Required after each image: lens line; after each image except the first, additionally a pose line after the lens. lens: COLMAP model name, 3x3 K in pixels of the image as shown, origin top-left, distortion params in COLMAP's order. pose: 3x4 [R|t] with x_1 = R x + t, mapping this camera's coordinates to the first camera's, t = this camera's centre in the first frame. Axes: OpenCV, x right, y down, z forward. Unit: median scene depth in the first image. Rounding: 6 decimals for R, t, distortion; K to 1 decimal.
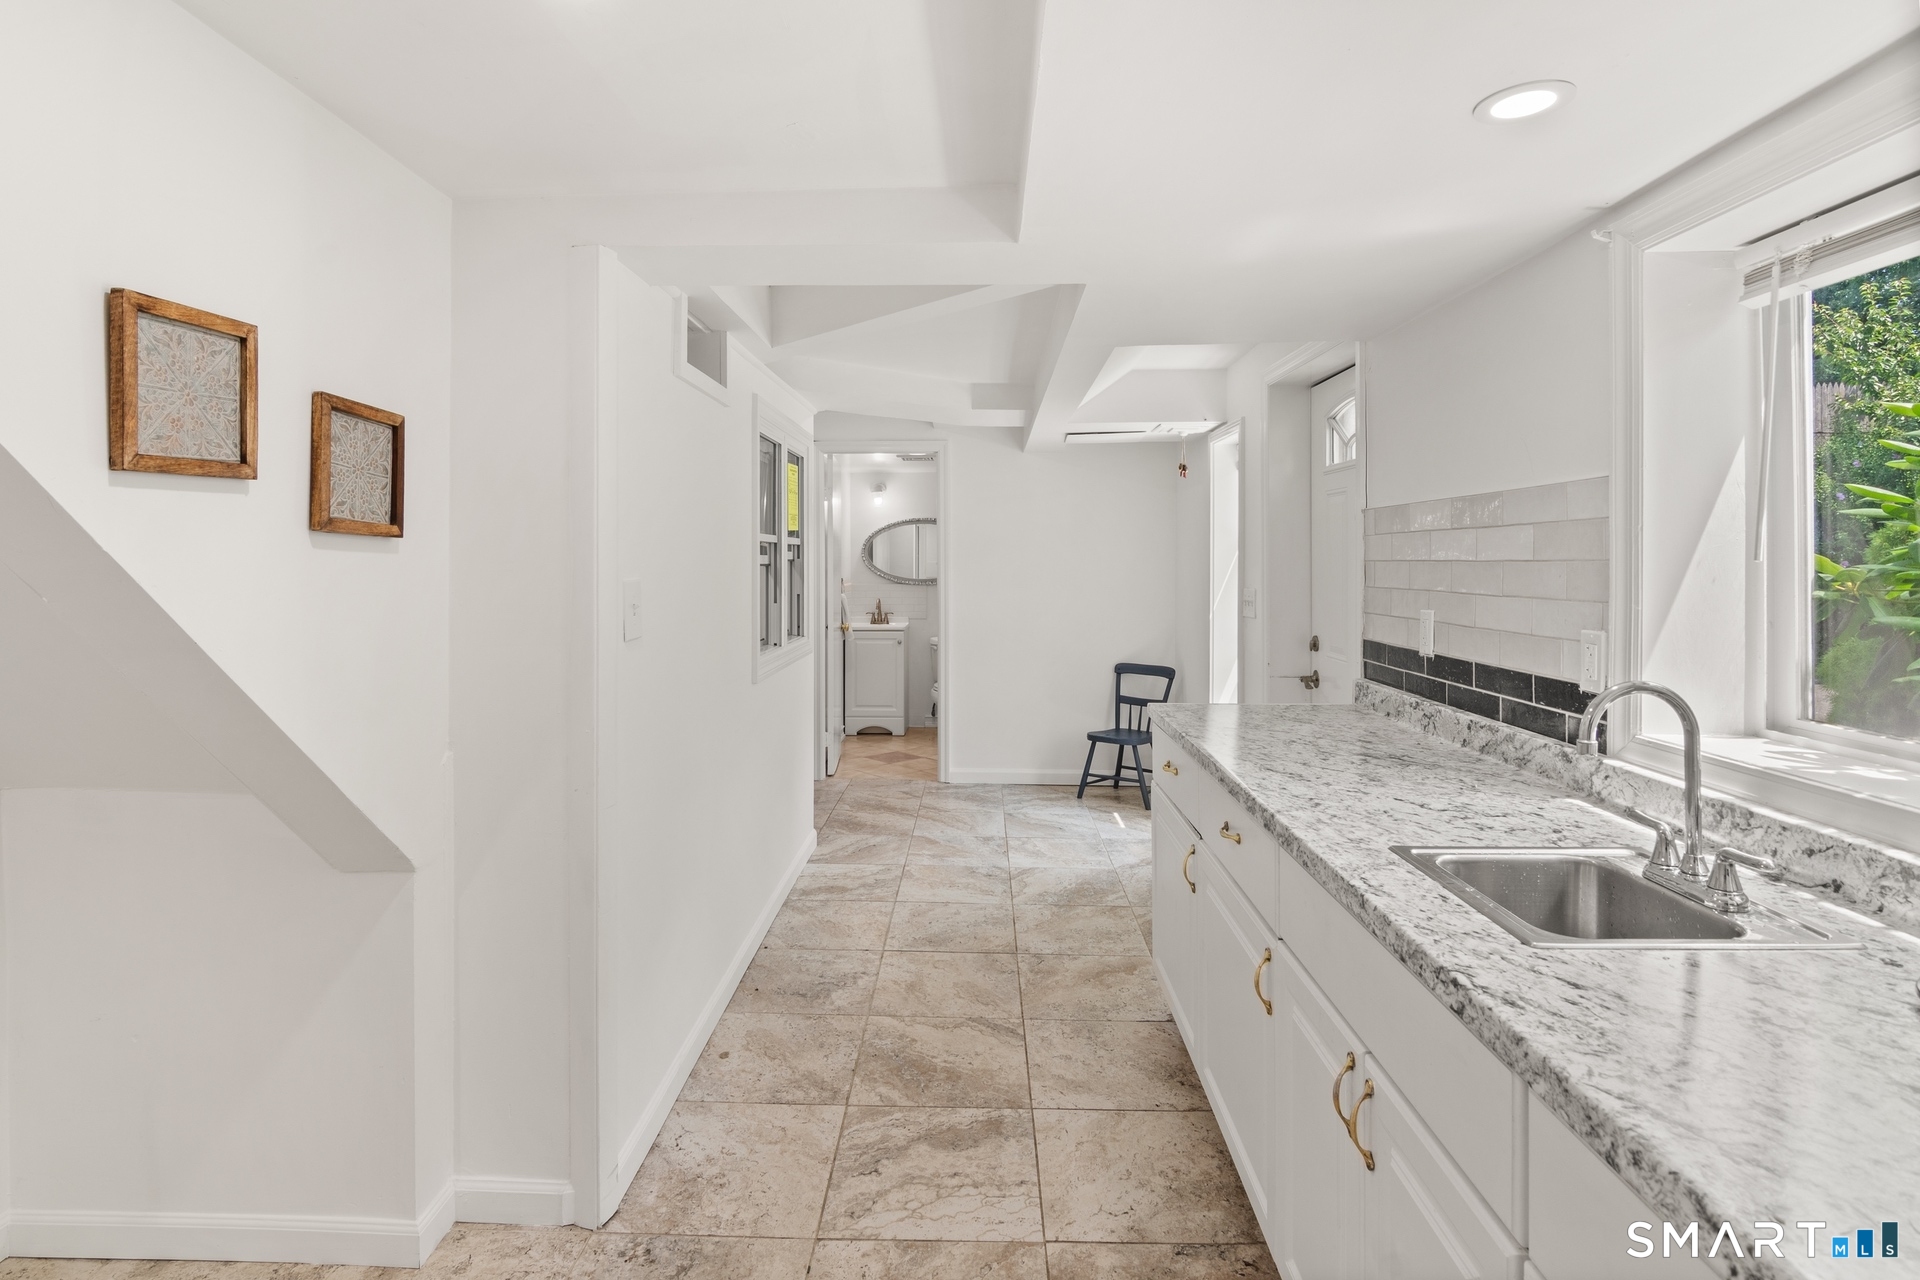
lens RADIAL K [[939.7, 0, 949.7], [0, 939.7, 563.9], [0, 0, 1]] dist [-0.015523, -0.002434]
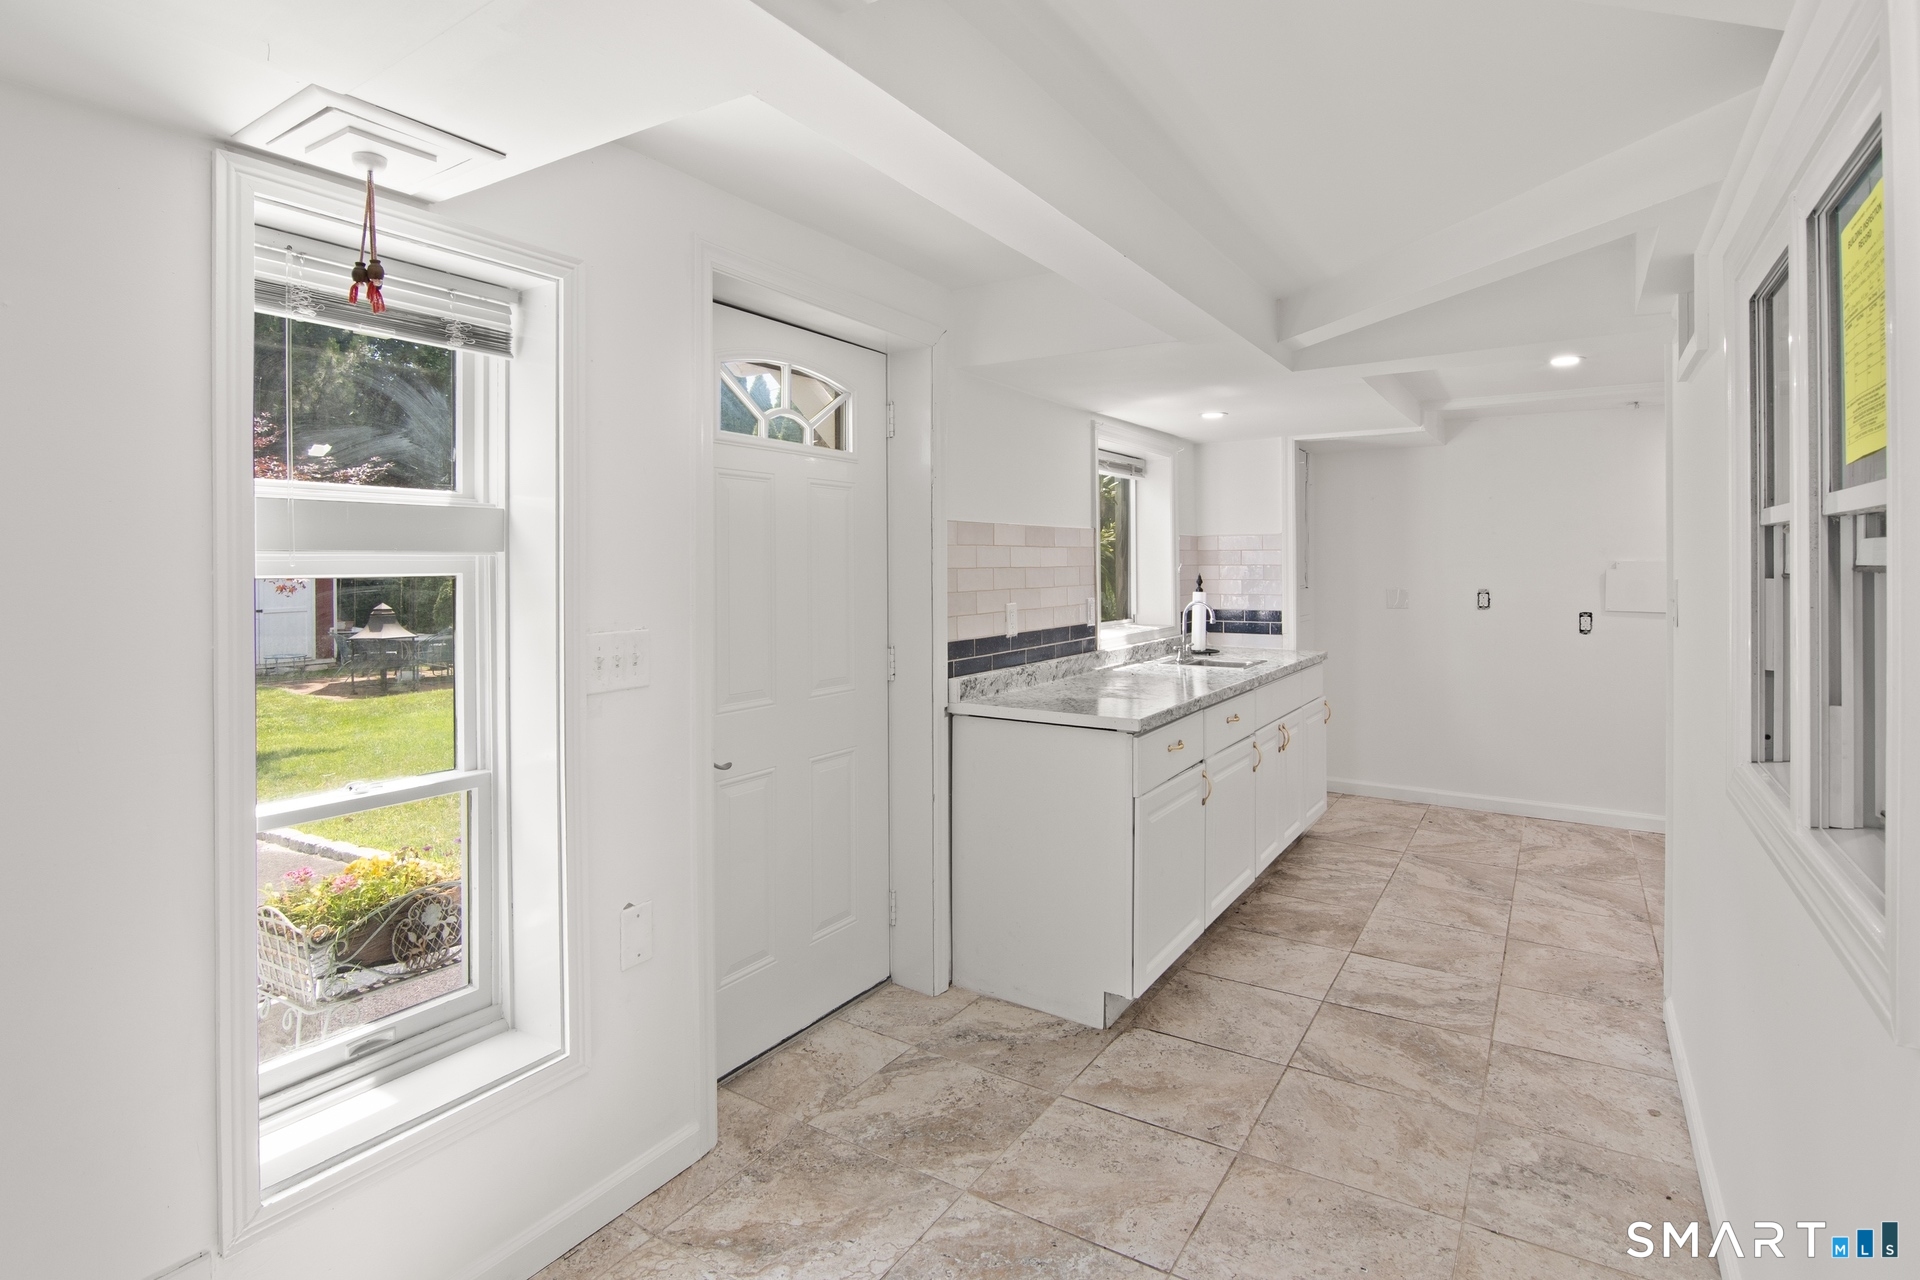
lens RADIAL K [[939.7, 0, 940.8], [0, 939.7, 556.0], [0, 0, 1]] dist [-0.015523, -0.002434]
pose [[-0.848899, 0.007416, 0.528504, -0.128219], [0.007893, 0.999968, -0.001353, -0.017994], [-0.528497, 0.003023, -0.848930, 2.077168]]
